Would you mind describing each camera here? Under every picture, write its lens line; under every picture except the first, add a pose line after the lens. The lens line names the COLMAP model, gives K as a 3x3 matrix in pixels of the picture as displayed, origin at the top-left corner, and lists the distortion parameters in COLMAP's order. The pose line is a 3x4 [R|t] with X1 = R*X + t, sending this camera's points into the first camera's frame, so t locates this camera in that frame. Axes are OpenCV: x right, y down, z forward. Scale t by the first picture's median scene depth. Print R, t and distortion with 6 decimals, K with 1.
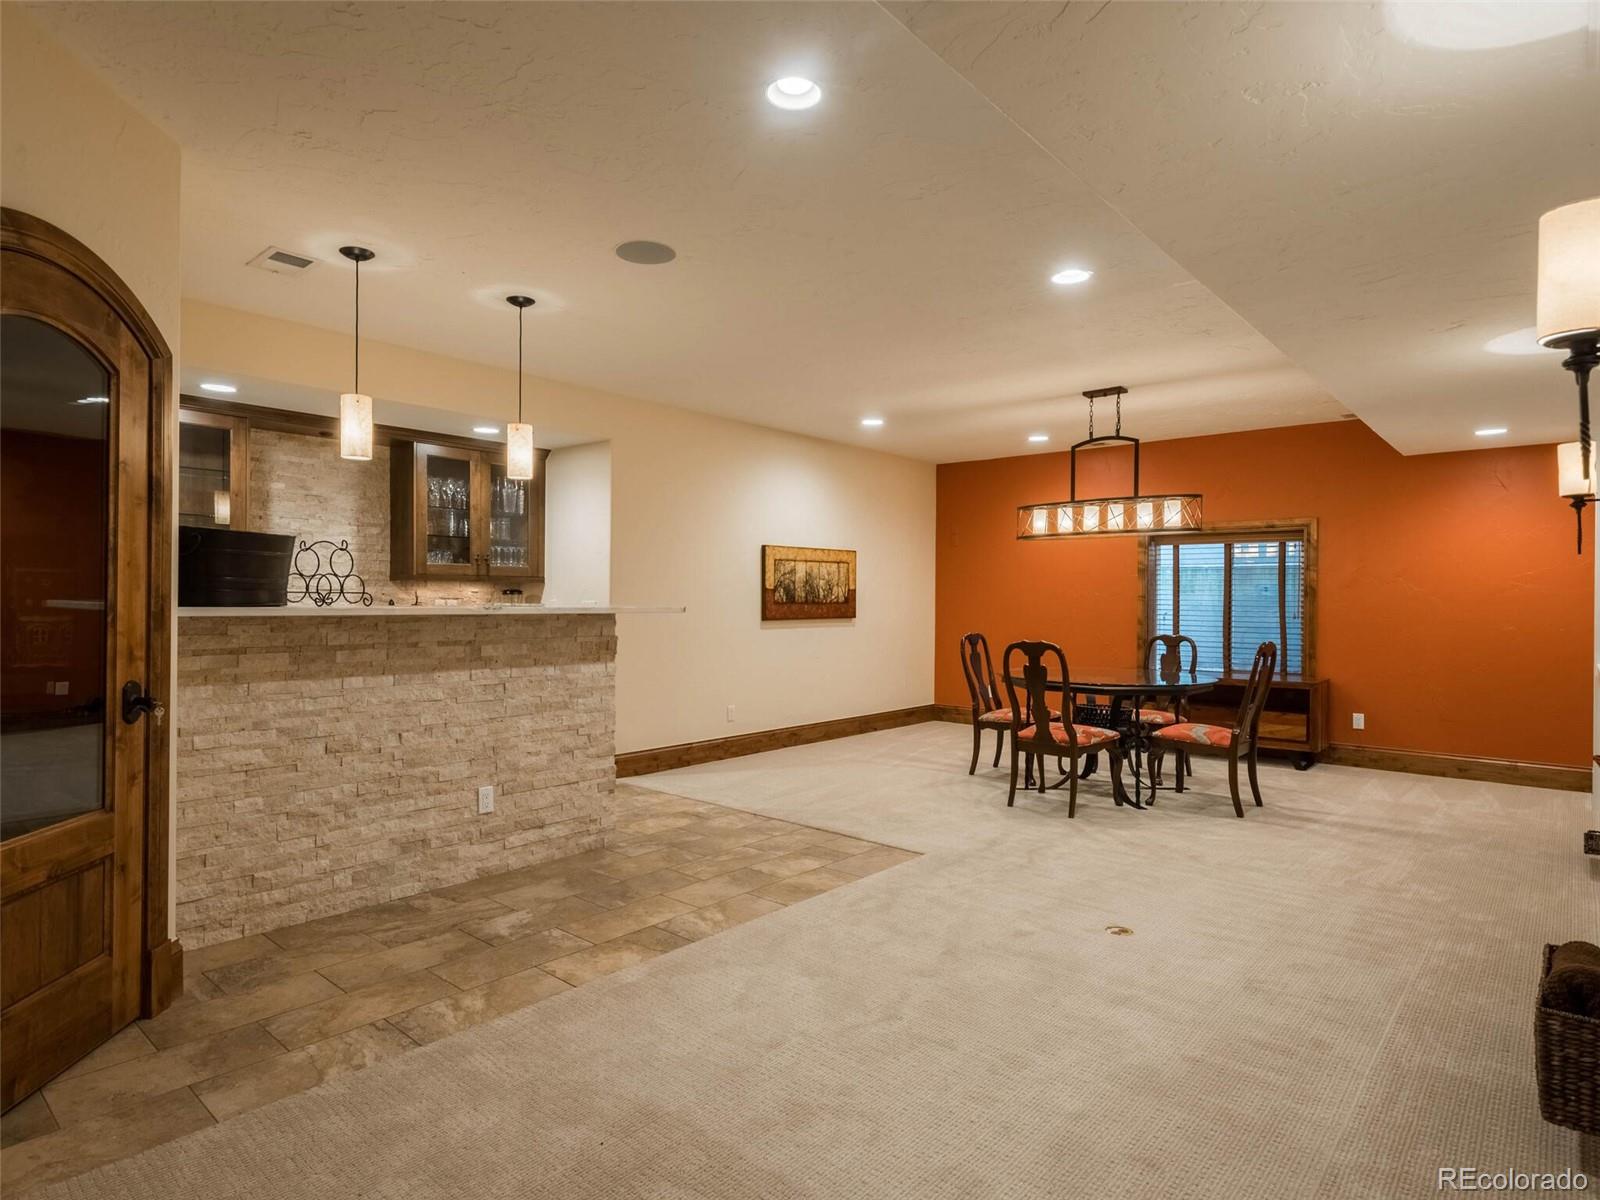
lens RADIAL K [[908.8, 0, 803.0], [0, 908.8, 589.5], [0, 0, 1]] dist [0.000519, -0.000531]
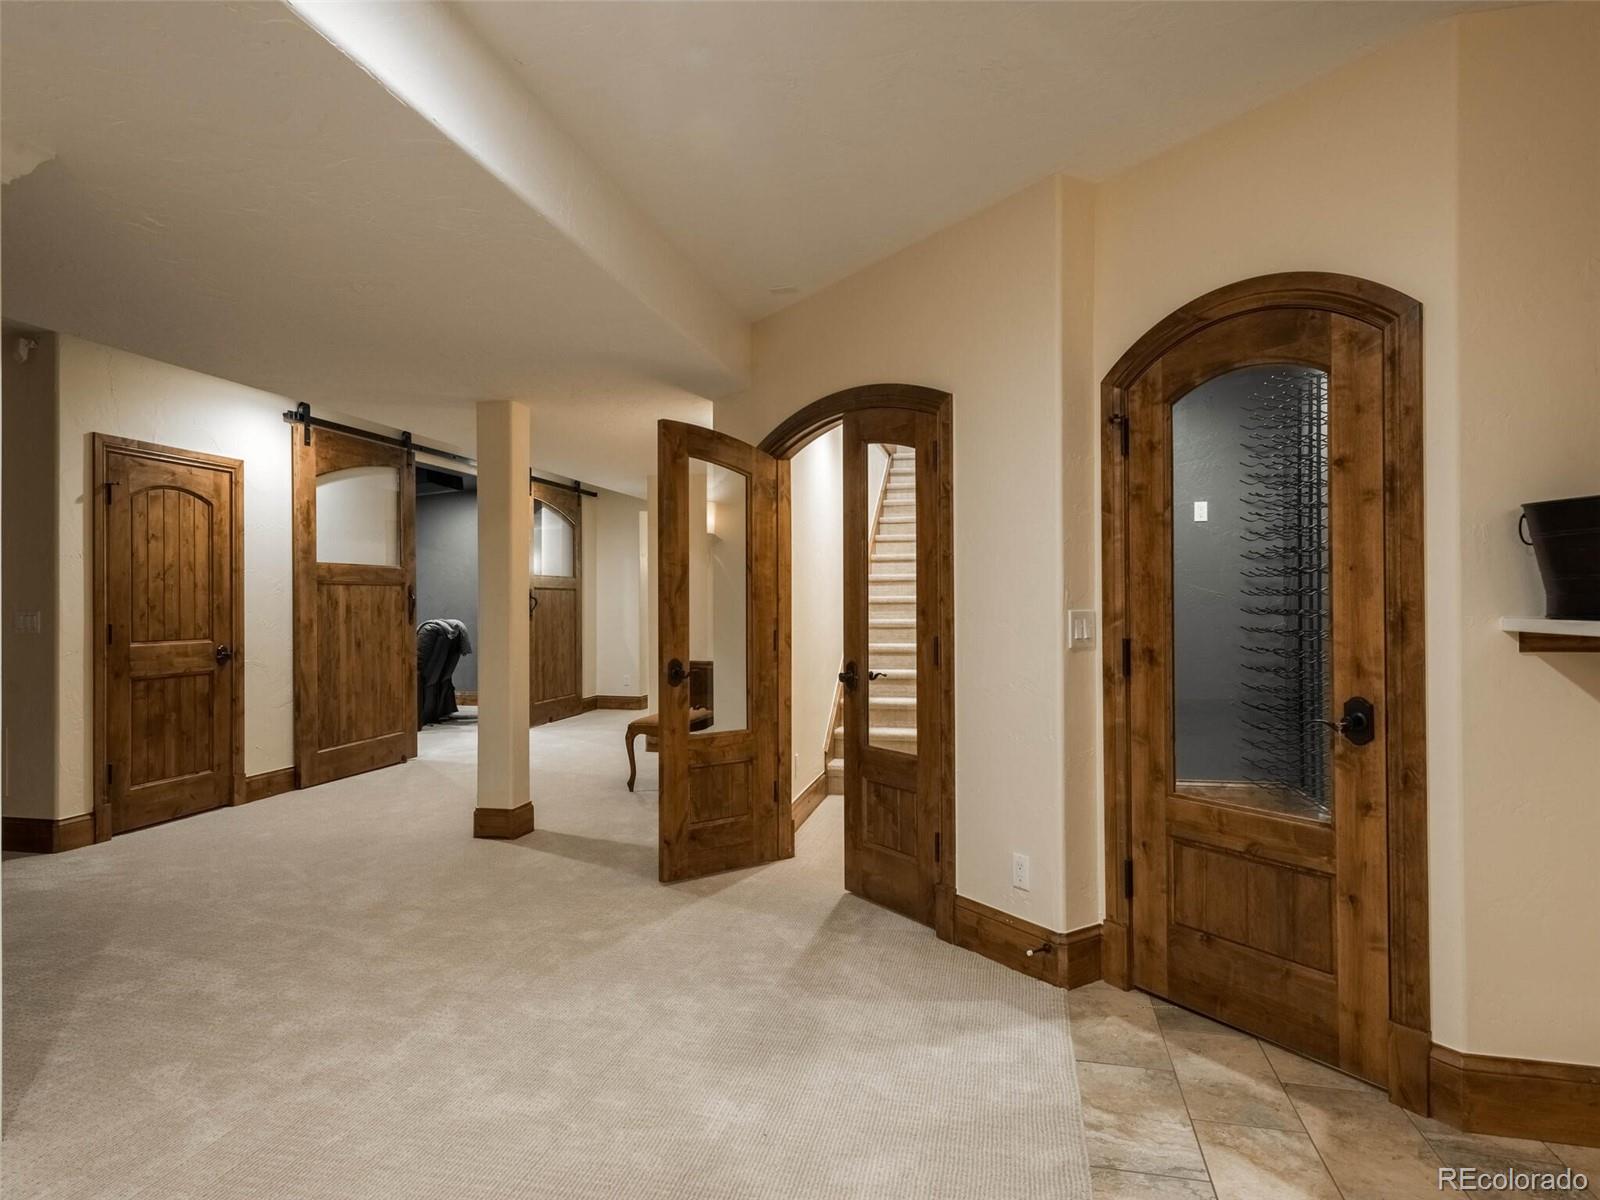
lens RADIAL K [[908.8, 0, 790.9], [0, 908.8, 605.2], [0, 0, 1]] dist [0.000519, -0.000531]
pose [[-0.877659, -0.011565, -0.479145, 0.196366], [-0.008070, 0.999924, -0.009353, 0.022624], [0.479217, -0.004342, -0.877686, 1.556300]]
